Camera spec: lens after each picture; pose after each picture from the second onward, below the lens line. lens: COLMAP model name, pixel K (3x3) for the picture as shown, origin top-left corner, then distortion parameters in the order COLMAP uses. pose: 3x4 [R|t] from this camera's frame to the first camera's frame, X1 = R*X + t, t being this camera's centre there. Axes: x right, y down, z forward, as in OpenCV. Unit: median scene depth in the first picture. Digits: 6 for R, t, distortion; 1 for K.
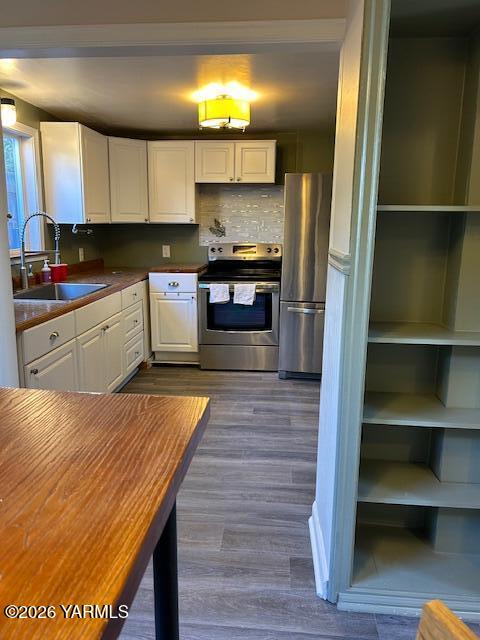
lens RADIAL K [[482.3, 0, 241.3], [0, 482.3, 320.9], [0, 0, 1]] dist [0.005691, -0.013573]
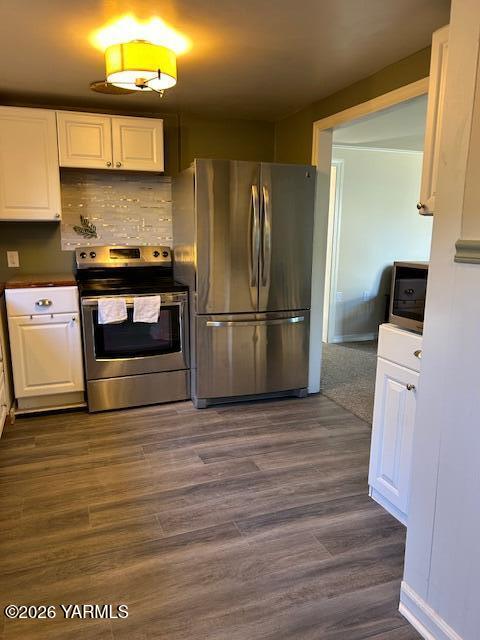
lens RADIAL K [[482.3, 0, 238.8], [0, 482.3, 318.3], [0, 0, 1]] dist [0.005691, -0.013573]
pose [[0.903467, -0.081644, 0.420812, -0.185719], [0.090037, 0.995938, -0.000077, -0.026683], [-0.419096, 0.037958, 0.907148, 0.218364]]
